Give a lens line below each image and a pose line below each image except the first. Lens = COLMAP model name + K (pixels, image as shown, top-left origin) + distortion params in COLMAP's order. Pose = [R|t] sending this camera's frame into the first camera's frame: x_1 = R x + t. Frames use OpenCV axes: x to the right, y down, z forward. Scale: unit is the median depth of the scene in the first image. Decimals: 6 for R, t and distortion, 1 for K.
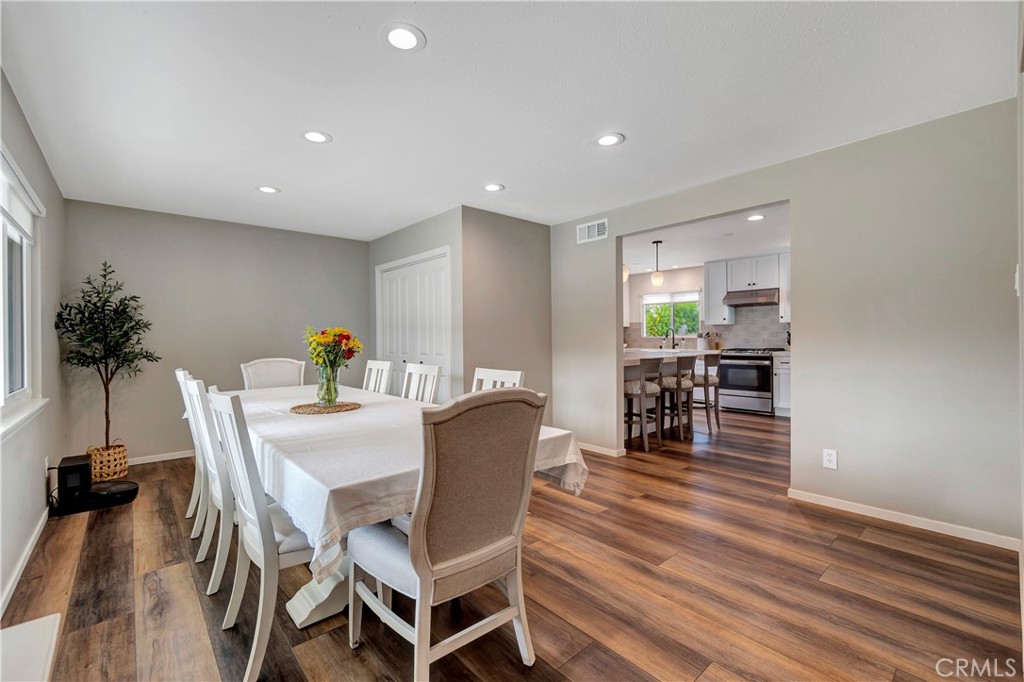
lens RADIAL K [[437.9, 0, 505.9], [0, 437.9, 336.7], [0, 0, 1]] dist [-0.003385, 0.000191]
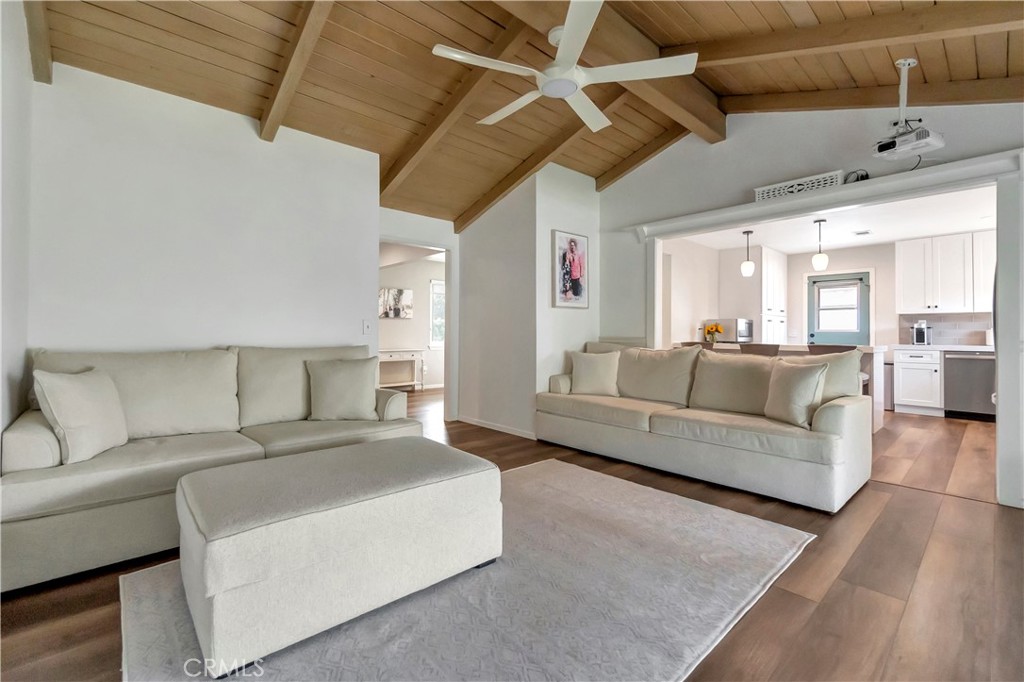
lens RADIAL K [[445.9, 0, 502.8], [0, 445.9, 329.3], [0, 0, 1]] dist [0.000991, 0.000469]
pose [[0.022335, 0.001348, -0.999750, 1.907682], [-0.005976, 0.999981, 0.001215, 0.015859], [0.999733, 0.005947, 0.022343, 0.492397]]
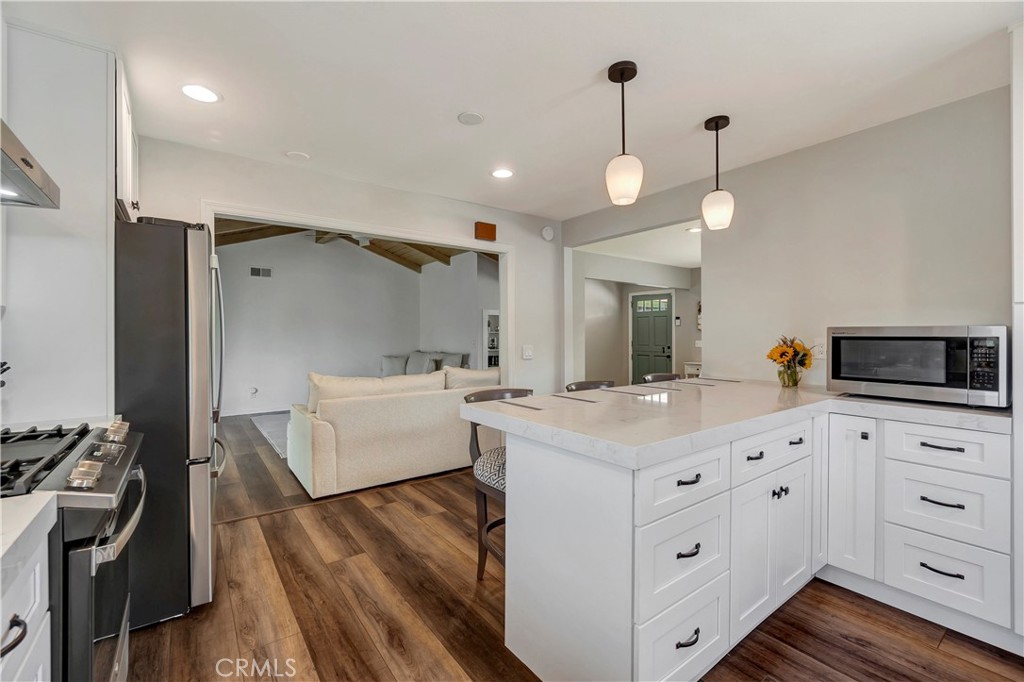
lens RADIAL K [[437.9, 0, 502.4], [0, 437.9, 333.6], [0, 0, 1]] dist [0.000388, 0.000420]
pose [[-0.996280, 0.012882, 0.085204, 0.623150], [0.012620, 0.999914, -0.003619, -0.022286], [-0.085244, -0.002530, -0.996357, 2.041449]]
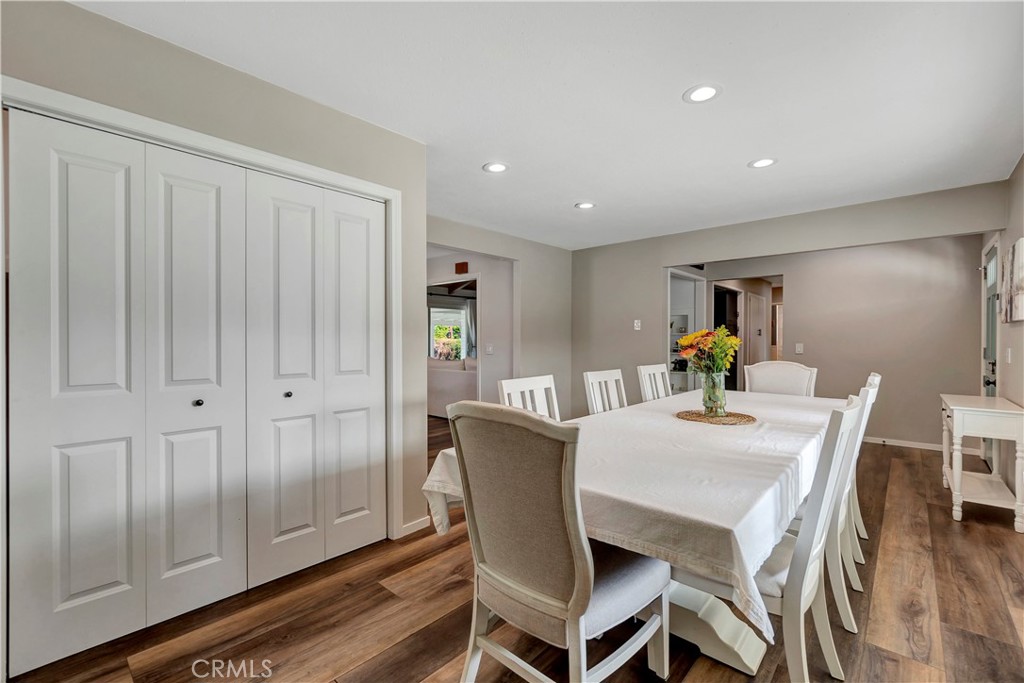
lens RADIAL K [[436.5, 0, 505.9], [0, 436.5, 337.6], [0, 0, 1]] dist [-0.001371, 0.000724]
pose [[-0.110314, 0.017095, 0.993750, -0.850531], [-0.002191, 0.999845, -0.017444, 0.008196], [-0.993894, -0.004102, -0.110260, 1.023795]]
